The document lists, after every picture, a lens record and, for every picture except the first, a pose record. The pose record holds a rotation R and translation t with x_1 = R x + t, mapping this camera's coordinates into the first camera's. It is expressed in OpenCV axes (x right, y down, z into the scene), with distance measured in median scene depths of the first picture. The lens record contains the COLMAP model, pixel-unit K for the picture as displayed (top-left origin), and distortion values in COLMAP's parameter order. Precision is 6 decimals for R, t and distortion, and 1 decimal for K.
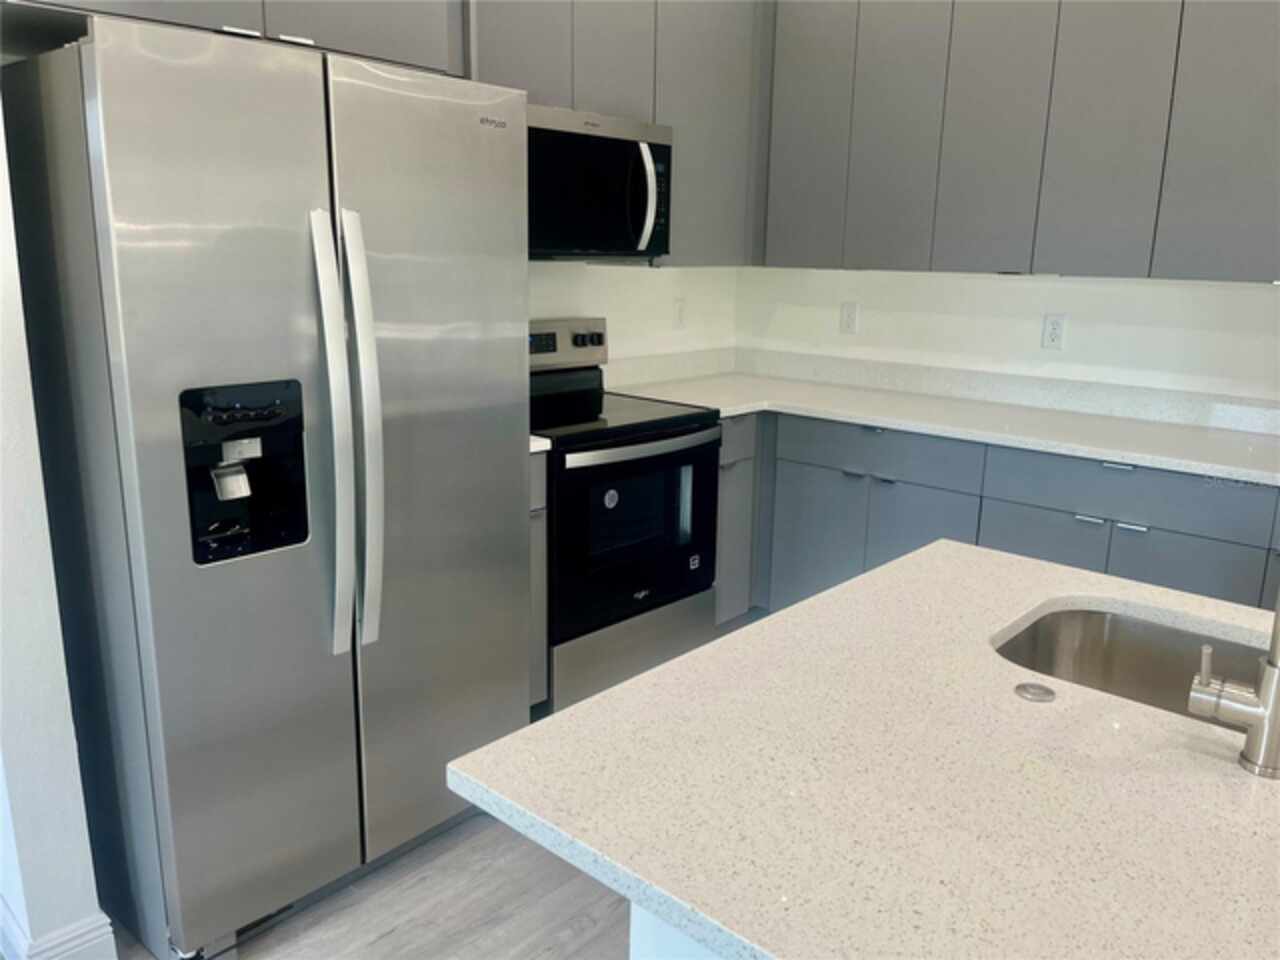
lens RADIAL K [[963.7, 0, 640.0], [0, 963.7, 480.0], [0, 0, 1]] dist [0.039089, -0.003095]
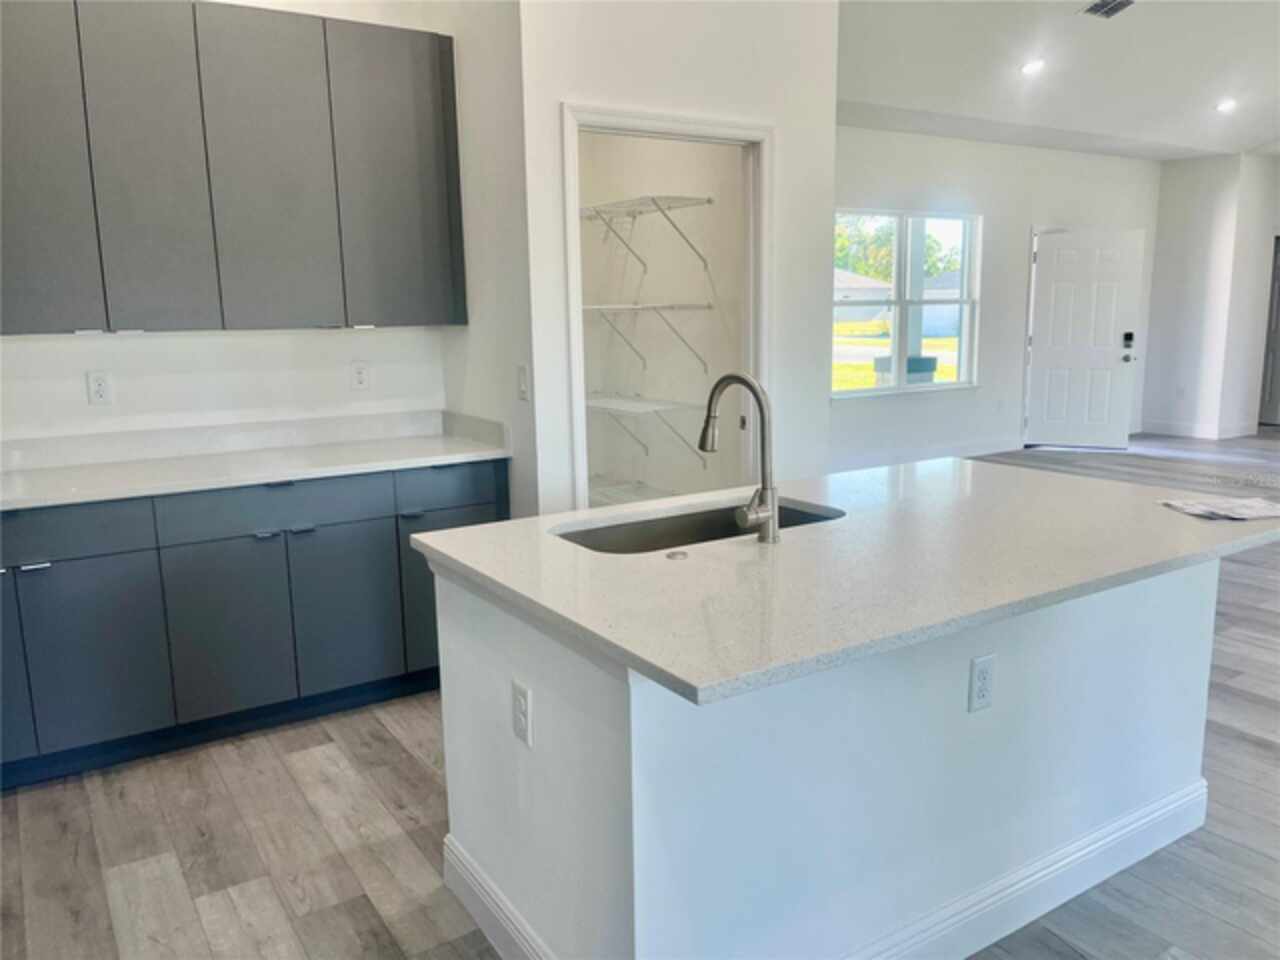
lens RADIAL K [[979.7, 0, 640.0], [0, 979.7, 480.0], [0, 0, 1]] dist [0.041925, -0.006840]
pose [[0.278358, -0.202248, 0.938942, -0.429758], [0.252308, 0.958644, 0.131692, -0.056116], [-0.926745, 0.200245, 0.317875, 0.167771]]
